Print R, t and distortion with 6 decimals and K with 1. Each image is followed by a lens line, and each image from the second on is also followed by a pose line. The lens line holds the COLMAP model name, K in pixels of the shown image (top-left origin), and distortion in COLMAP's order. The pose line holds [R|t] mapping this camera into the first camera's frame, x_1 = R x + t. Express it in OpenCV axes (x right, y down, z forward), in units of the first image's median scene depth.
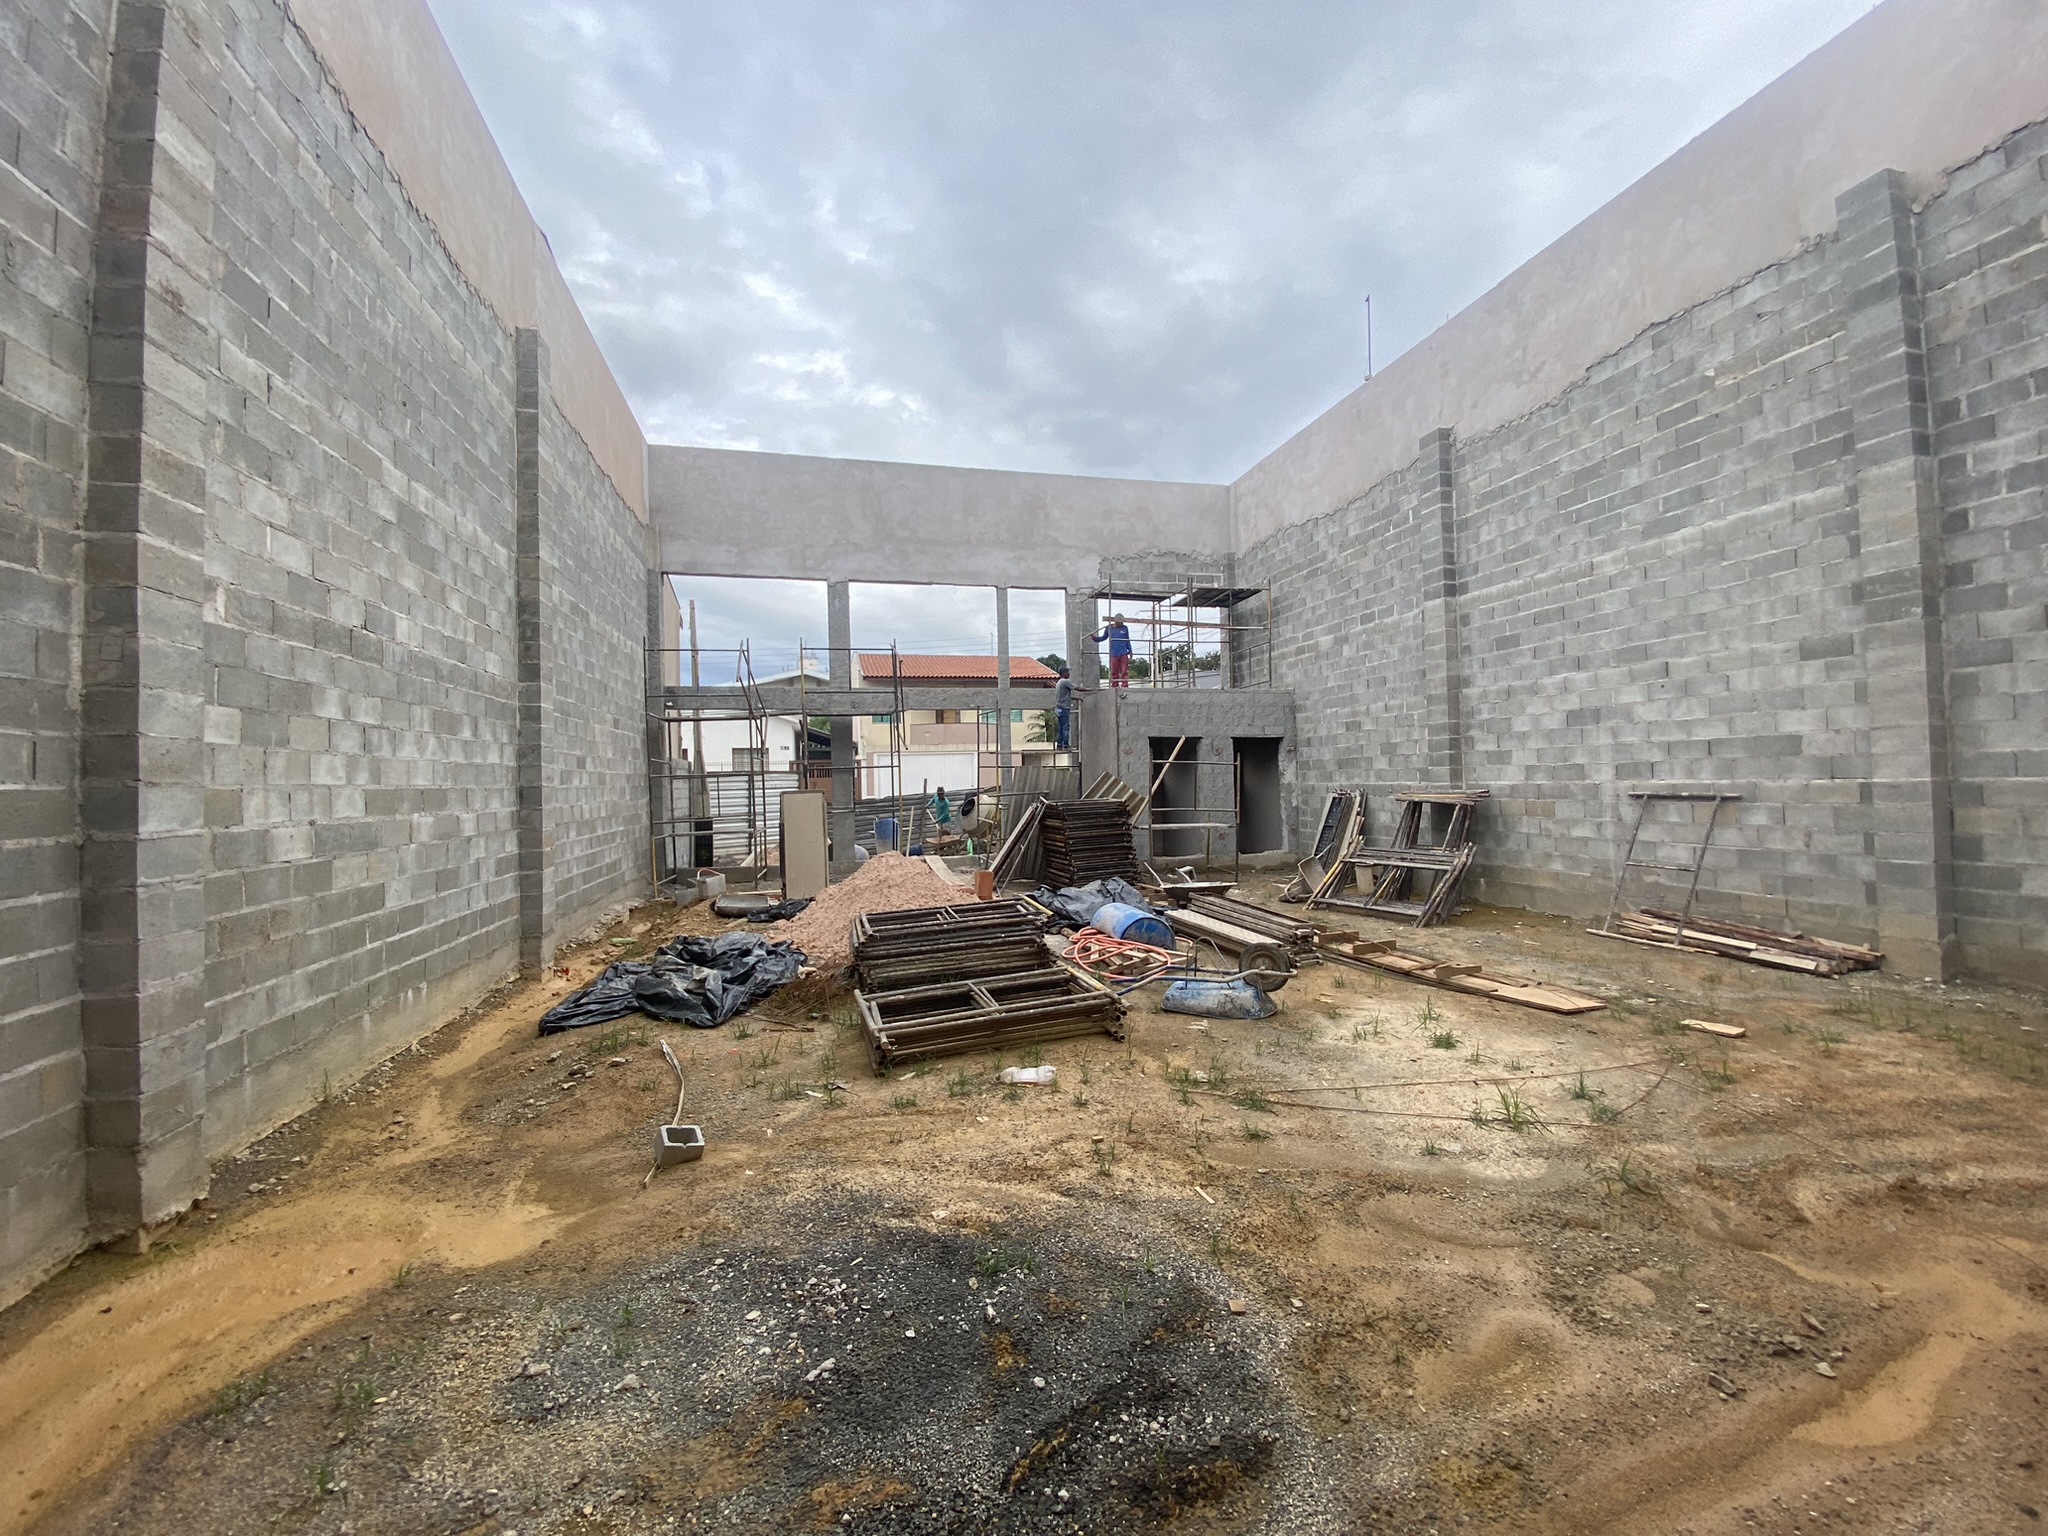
lens RADIAL K [[821.6, 0, 1017.2], [0, 821.6, 775.6], [0, 0, 1]] dist [0.001590, -0.012623]
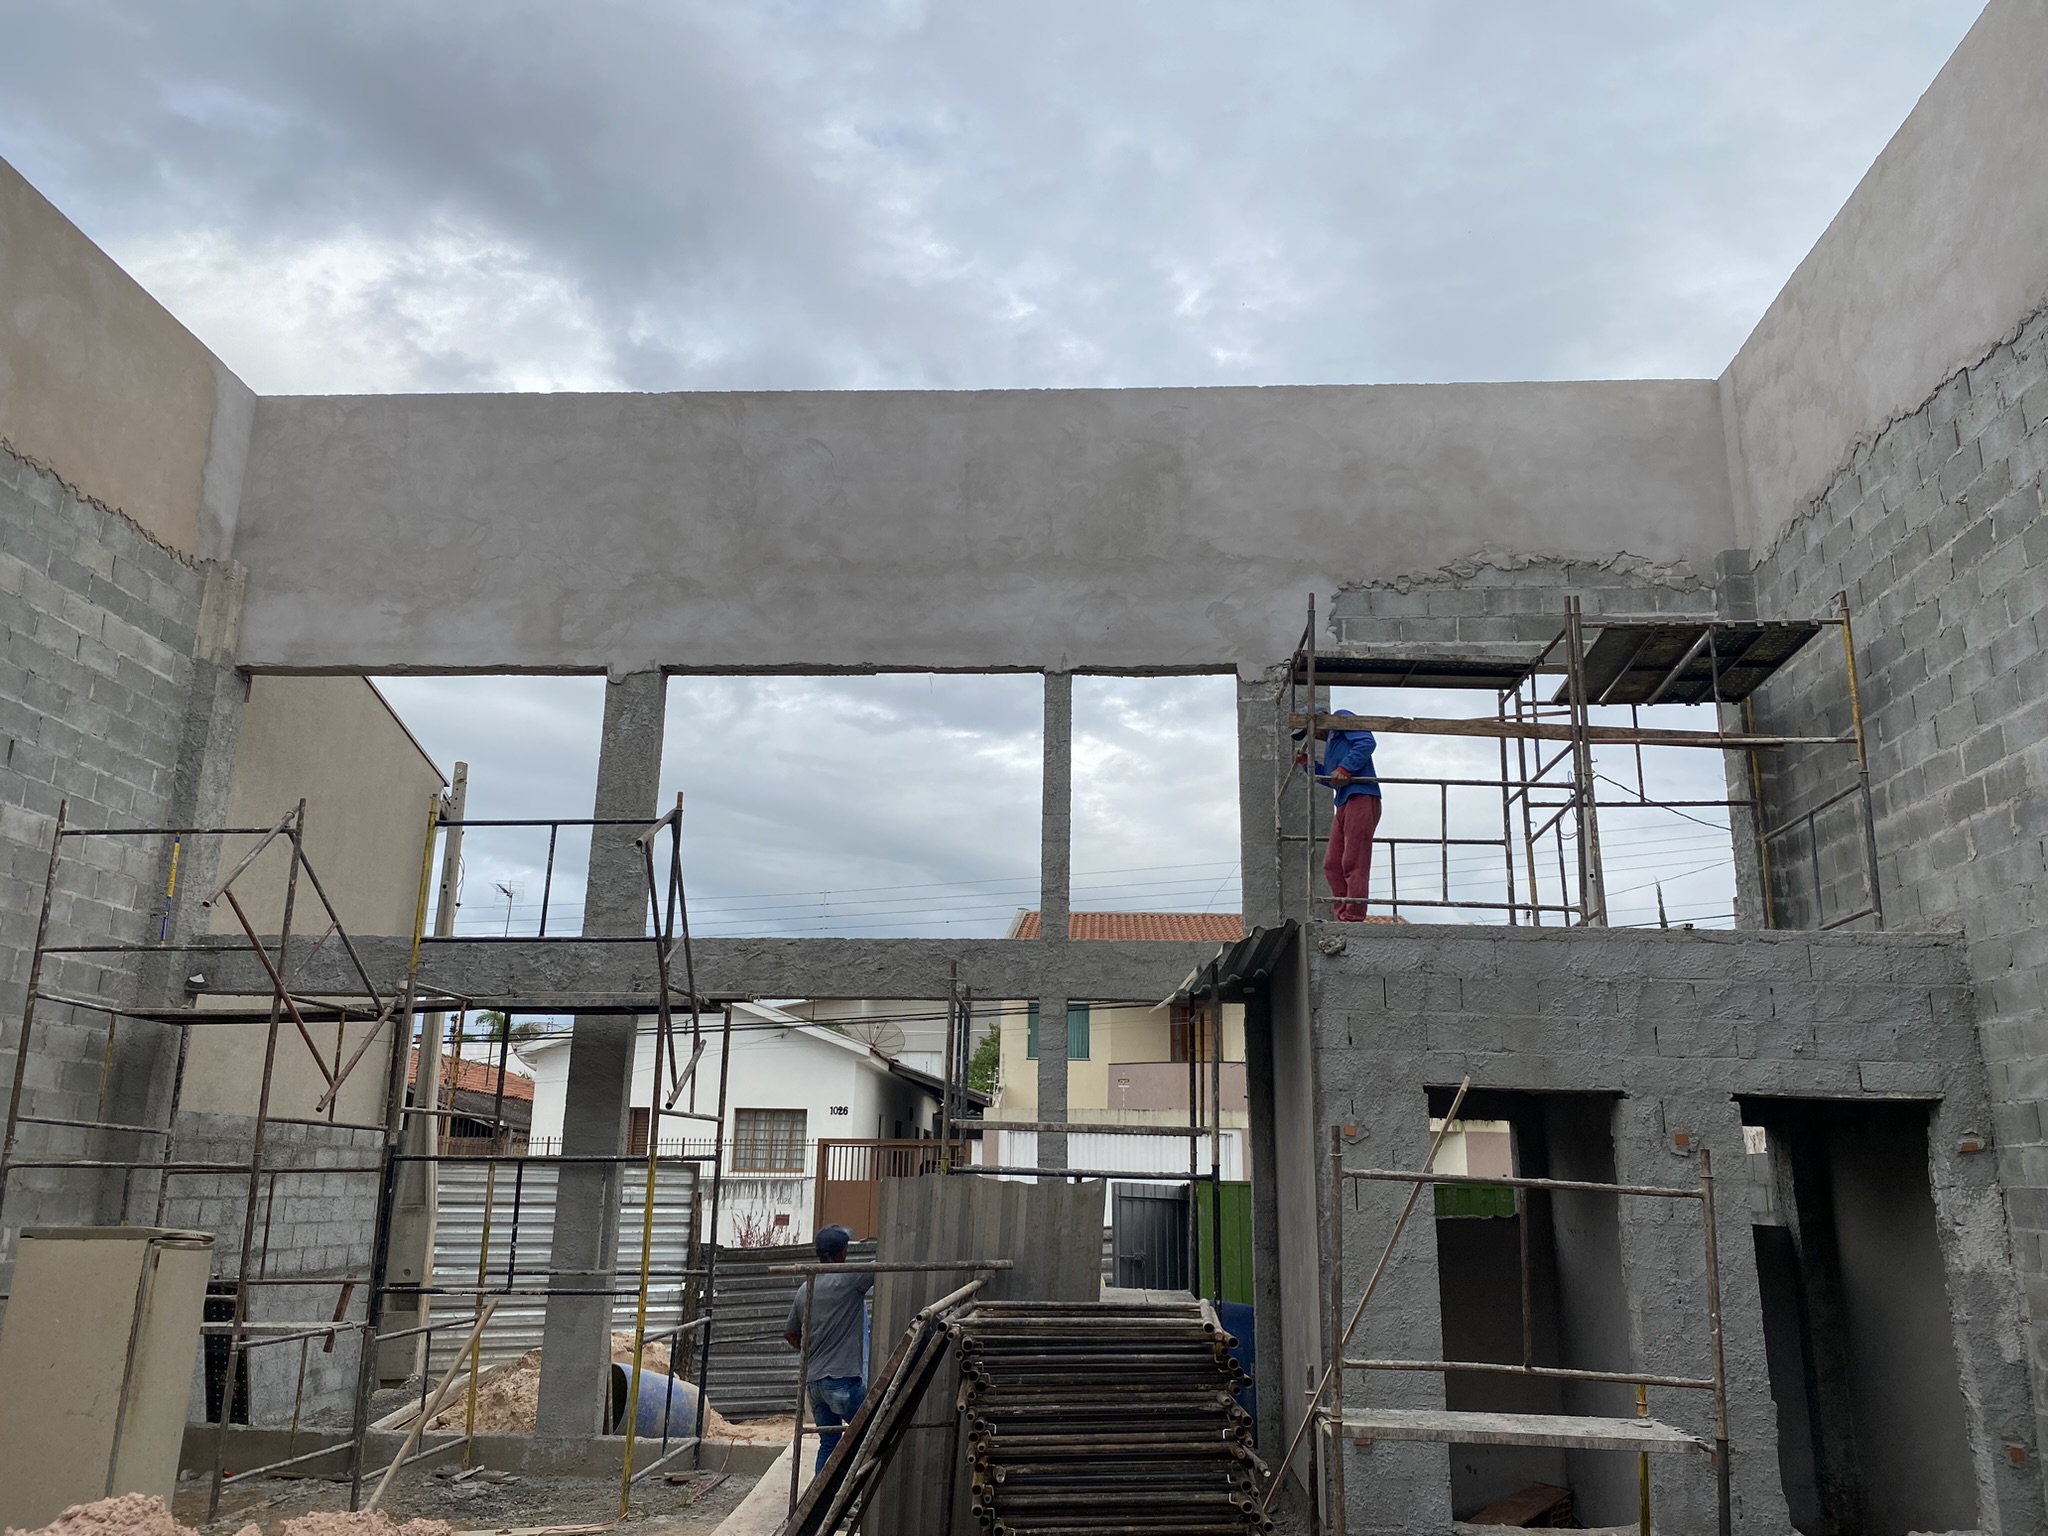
lens RADIAL K [[1548.2, 0, 1025.6], [0, 1548.2, 754.4], [0, 0, 1]] dist [-0.003351, -0.001231]
pose [[0.955962, -0.041136, -0.290593, 0.176973], [-0.035936, 0.966273, -0.255002, -0.014050], [0.291282, 0.254215, 0.922242, 0.371965]]
